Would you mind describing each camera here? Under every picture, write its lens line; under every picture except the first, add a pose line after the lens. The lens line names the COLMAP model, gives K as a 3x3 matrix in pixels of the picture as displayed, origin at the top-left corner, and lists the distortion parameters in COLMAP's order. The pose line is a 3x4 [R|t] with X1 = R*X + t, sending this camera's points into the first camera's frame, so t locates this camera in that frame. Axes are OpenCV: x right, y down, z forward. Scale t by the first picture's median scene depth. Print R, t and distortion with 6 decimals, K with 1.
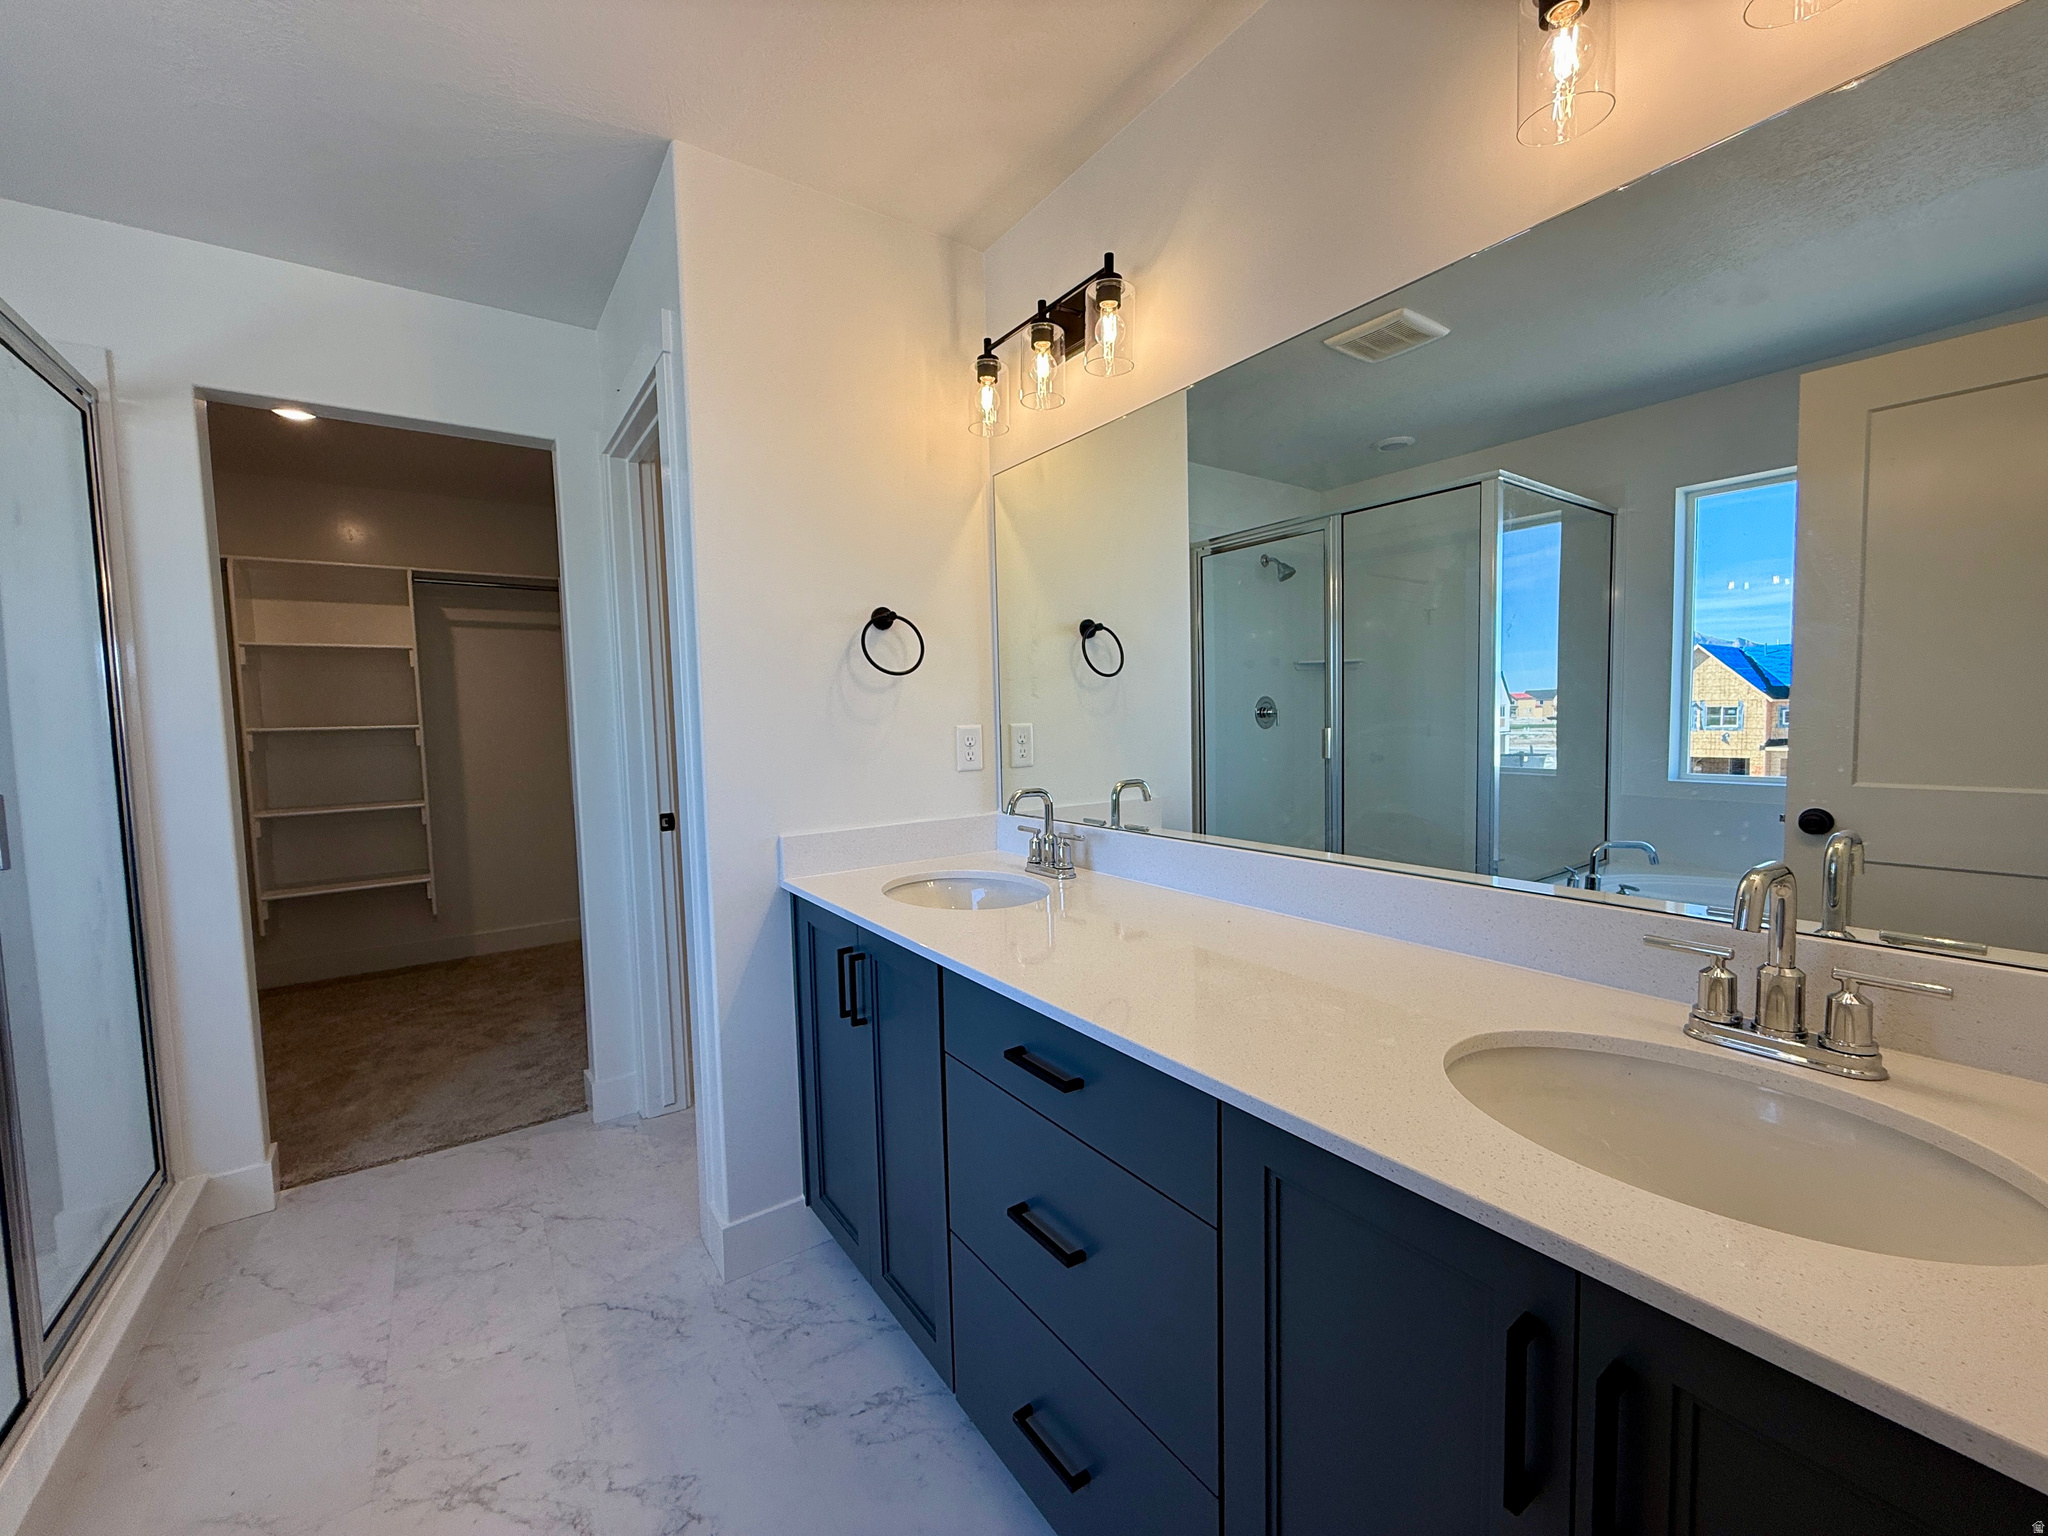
lens RADIAL K [[816.6, 0, 1024.0], [0, 816.6, 768.0], [0, 0, 1]] dist [0.002284, 0.000130]
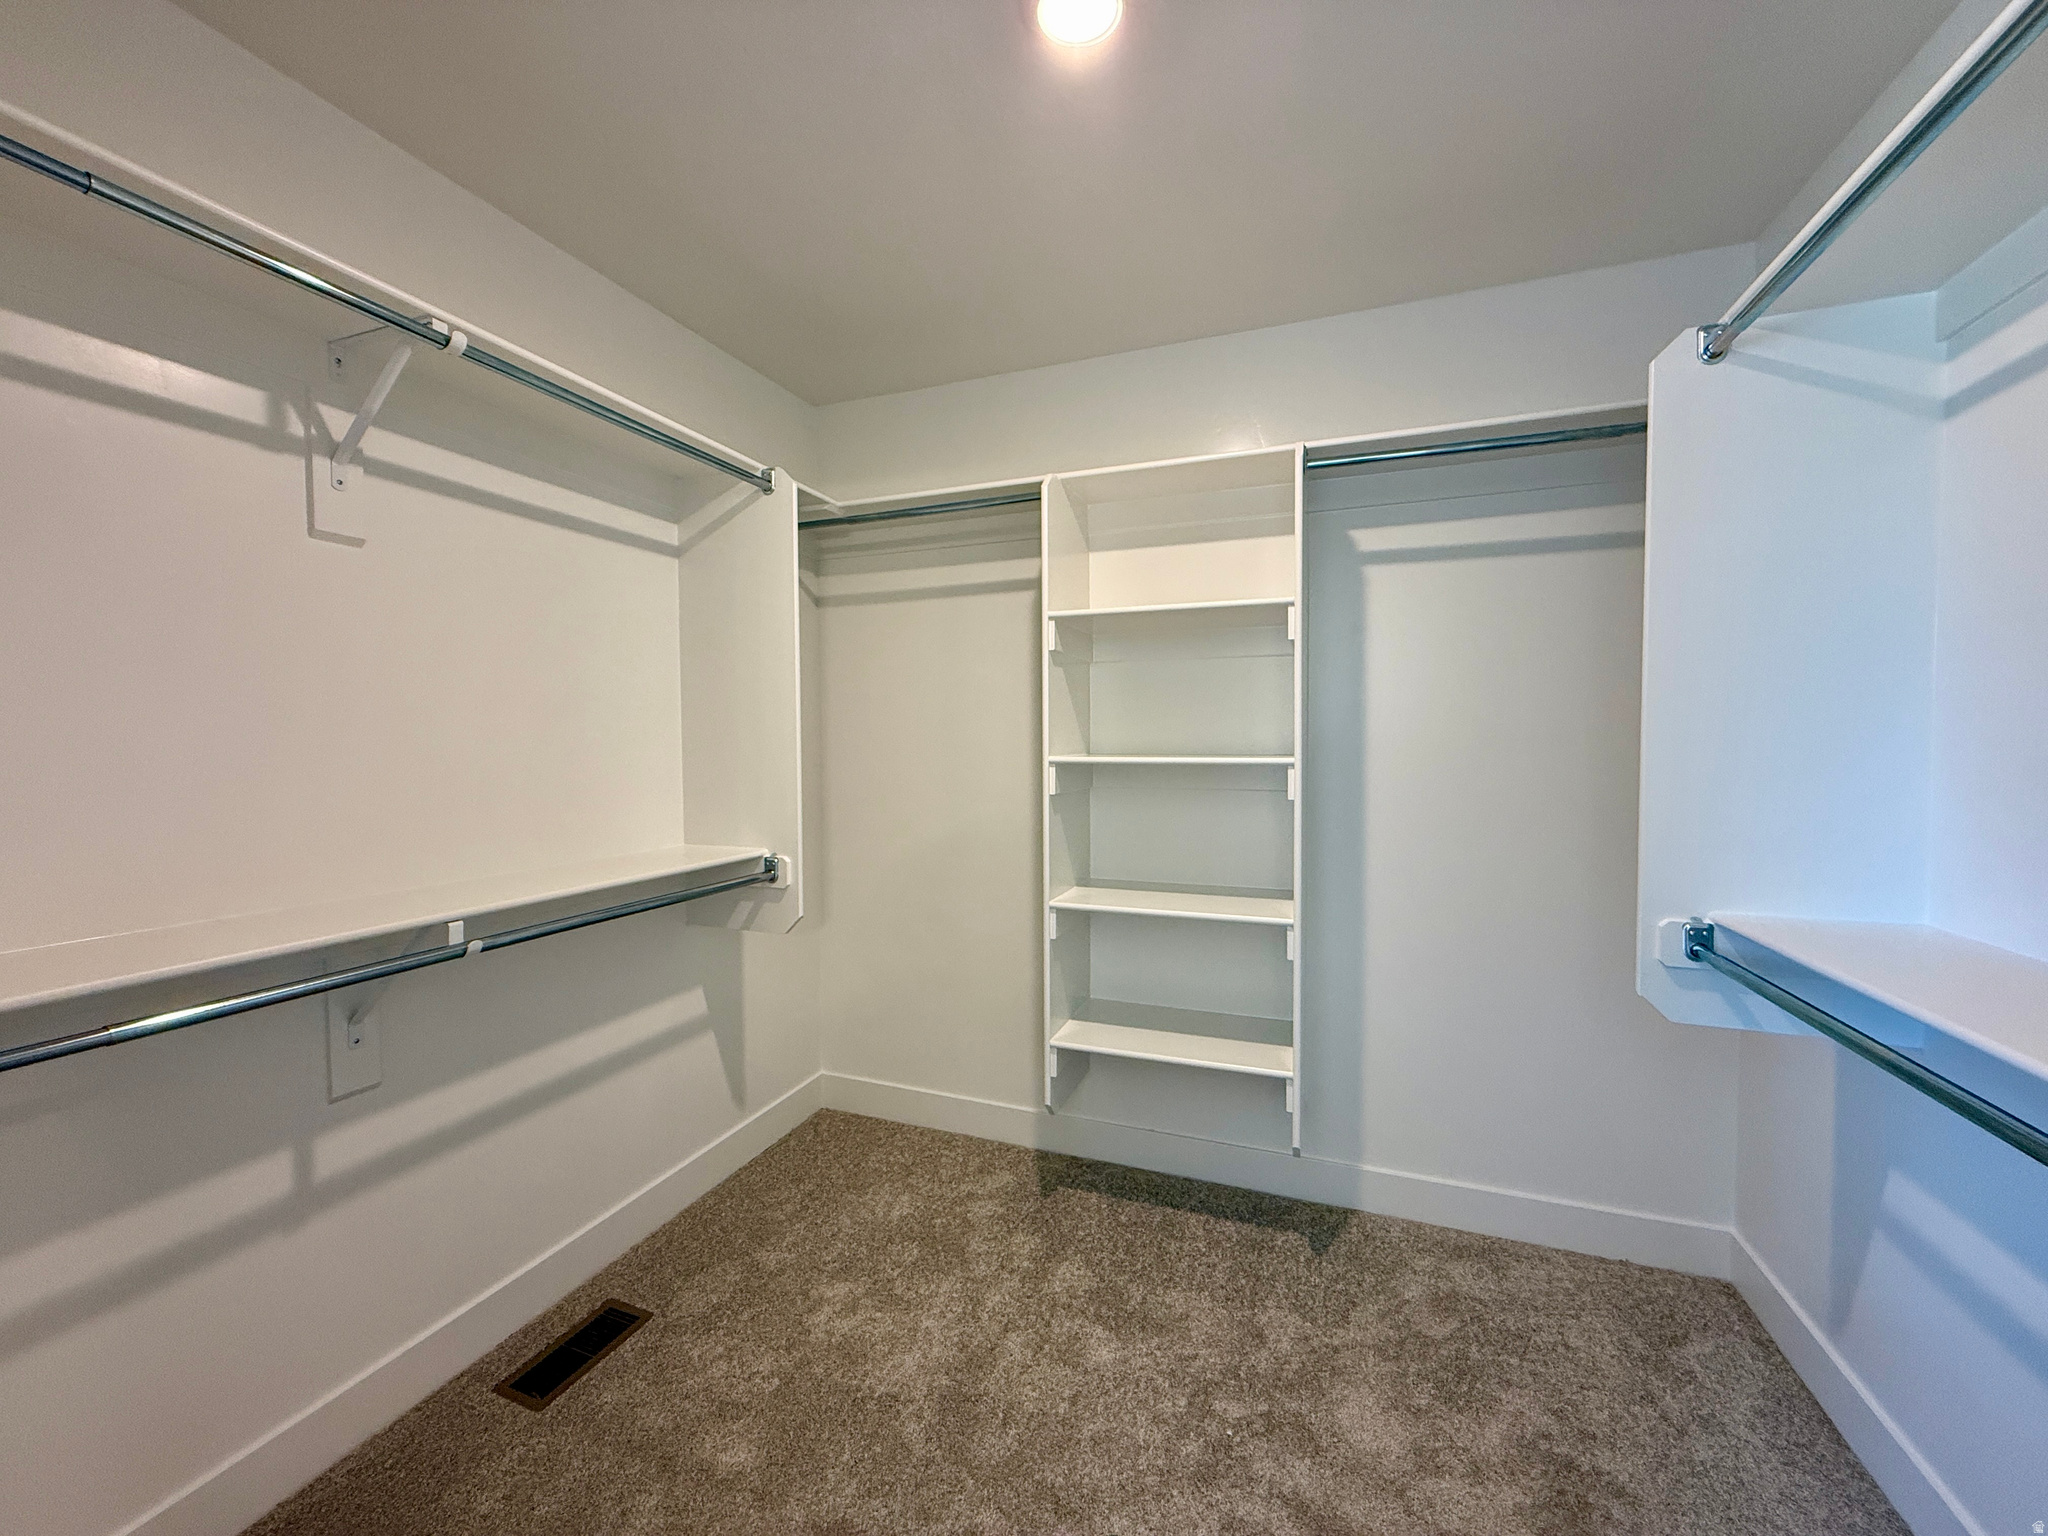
lens RADIAL K [[816.6, 0, 1024.0], [0, 816.6, 768.0], [0, 0, 1]] dist [0.002284, 0.000130]
pose [[0.556027, 0.045837, -0.829899, -0.689460], [-0.060824, 0.998045, 0.014373, -0.070938], [0.828936, 0.042486, 0.557728, 0.965218]]
